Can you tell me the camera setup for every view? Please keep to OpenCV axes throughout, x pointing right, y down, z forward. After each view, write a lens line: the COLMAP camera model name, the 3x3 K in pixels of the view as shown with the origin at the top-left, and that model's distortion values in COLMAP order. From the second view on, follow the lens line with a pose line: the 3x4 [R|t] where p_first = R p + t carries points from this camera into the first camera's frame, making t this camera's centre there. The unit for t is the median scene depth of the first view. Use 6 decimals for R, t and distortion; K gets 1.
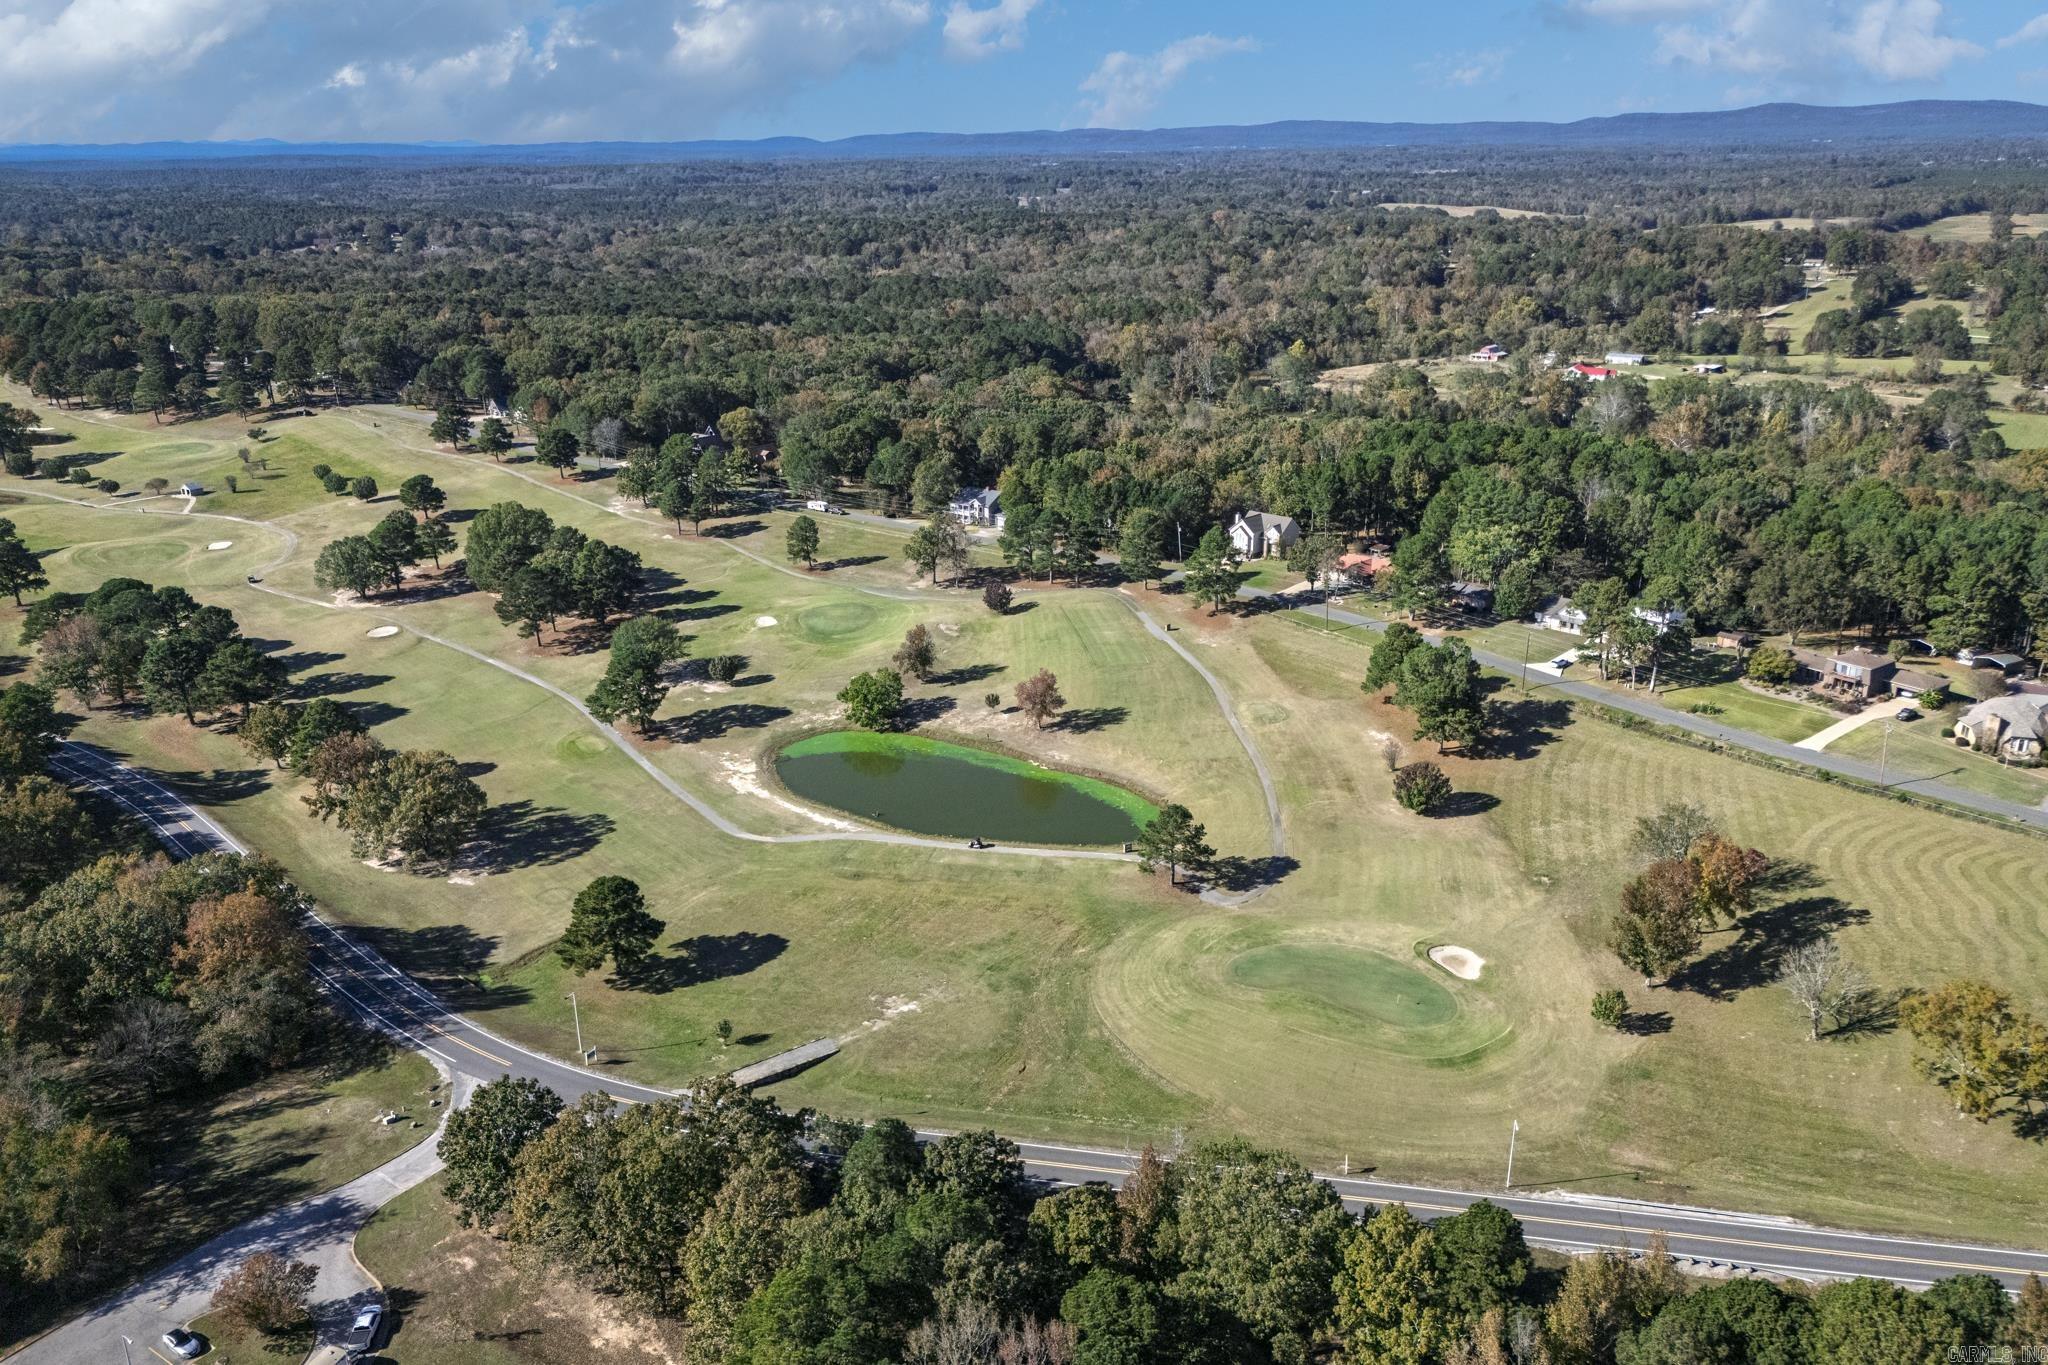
lens RADIAL K [[1585.2, 0, 1028.2], [0, 1585.2, 740.7], [0, 0, 1]] dist [0.070947, -0.057095]
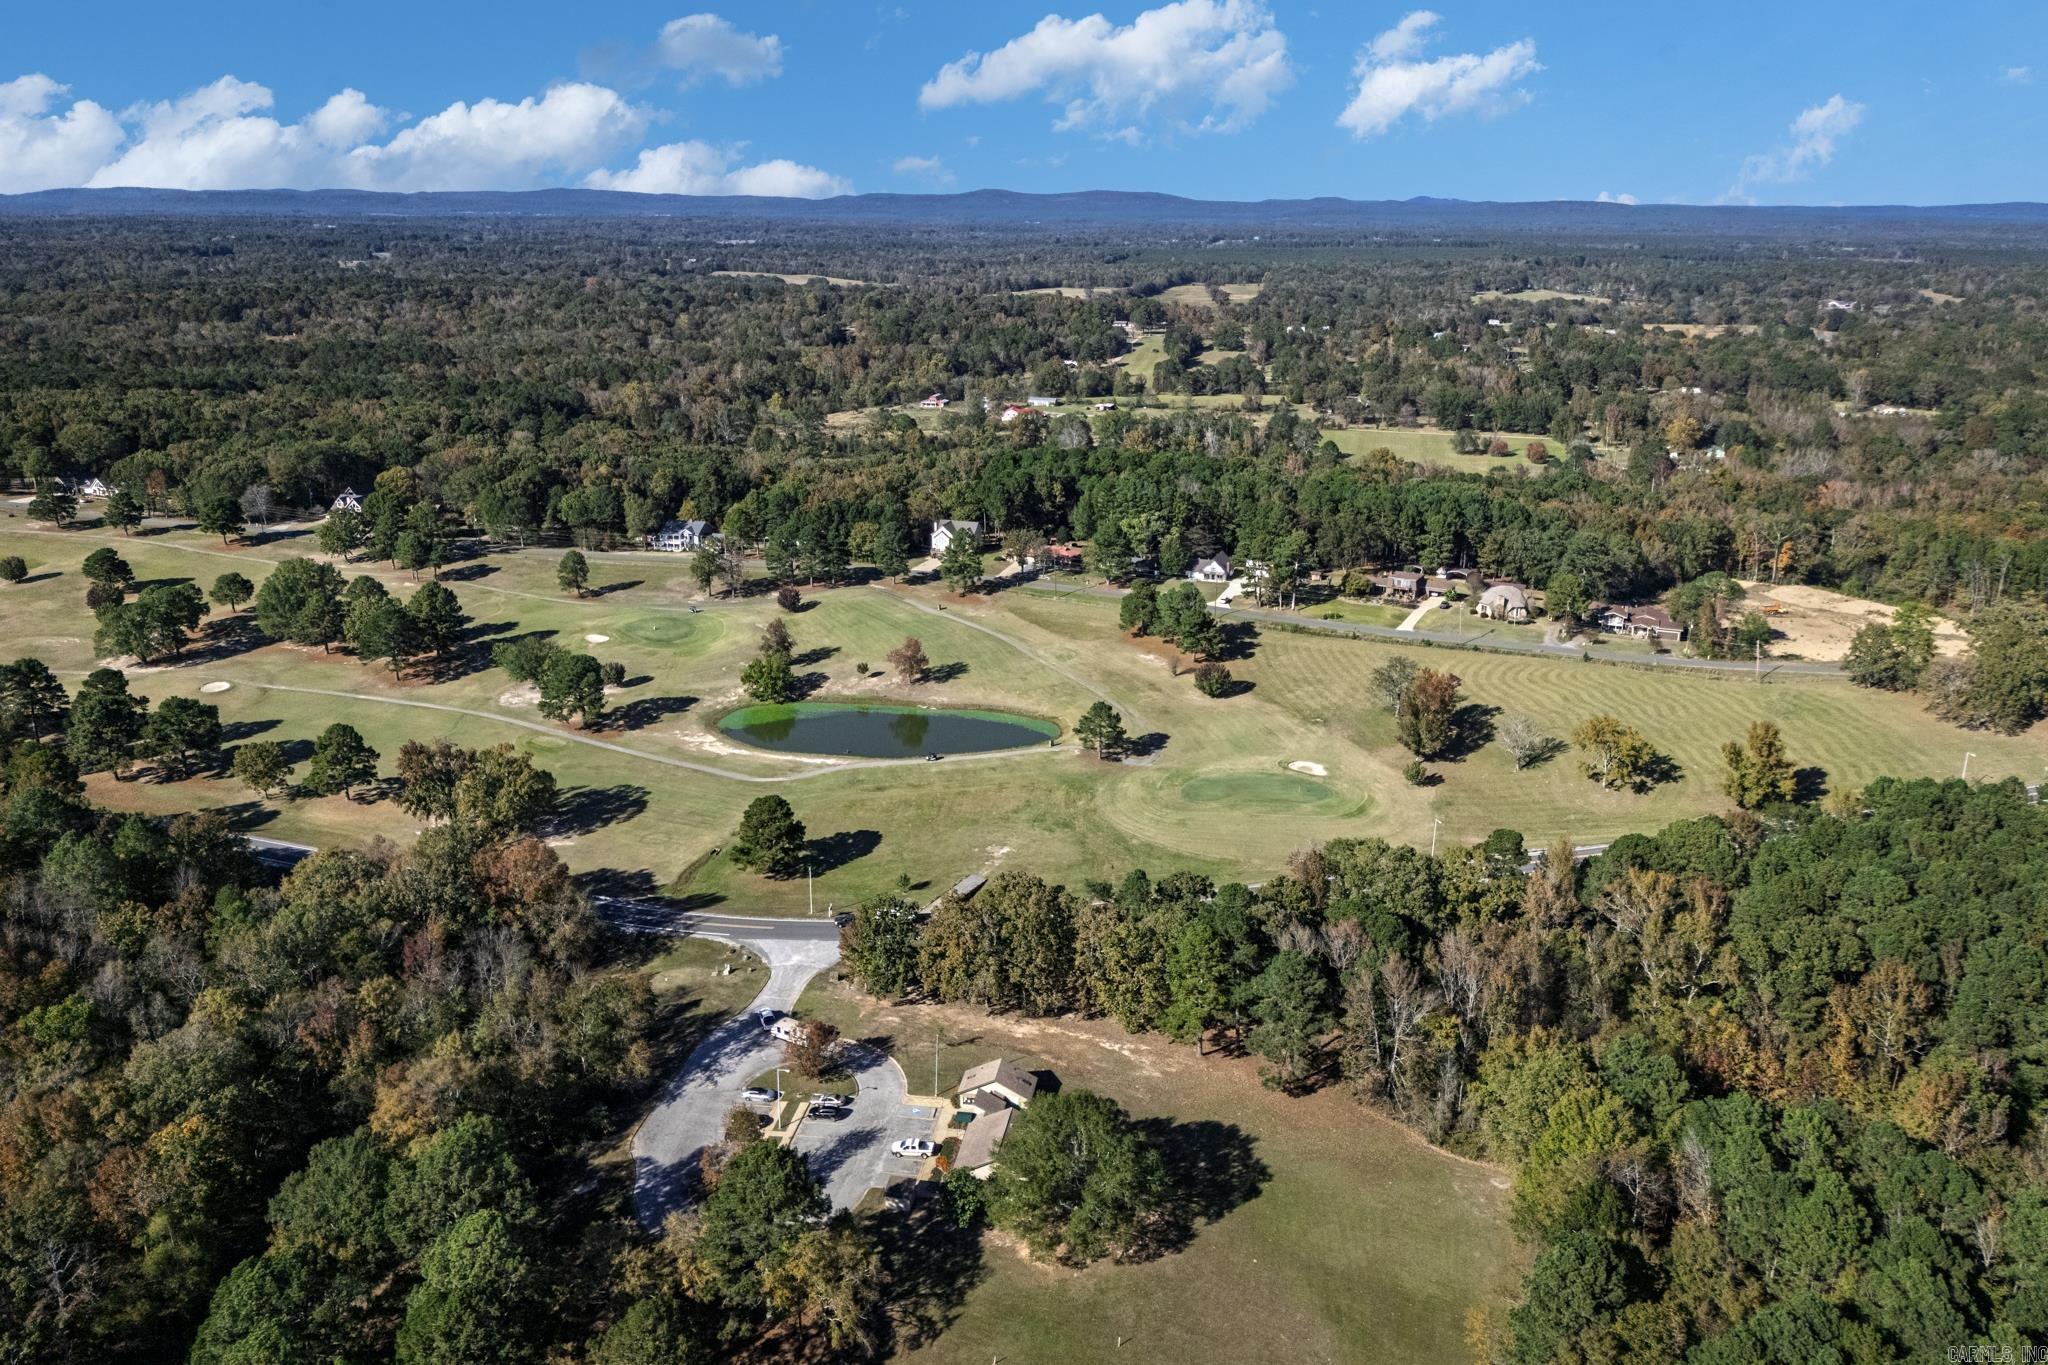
lens RADIAL K [[1606.5, 0, 1024.0], [0, 1606.5, 682.5], [0, 0, 1]] dist [0.119348, -0.165424]
pose [[0.891622, -0.112767, 0.438512, -0.471821], [0.144119, 0.988801, -0.038757, 0.054555], [-0.429231, 0.097754, 0.897889, -0.216036]]
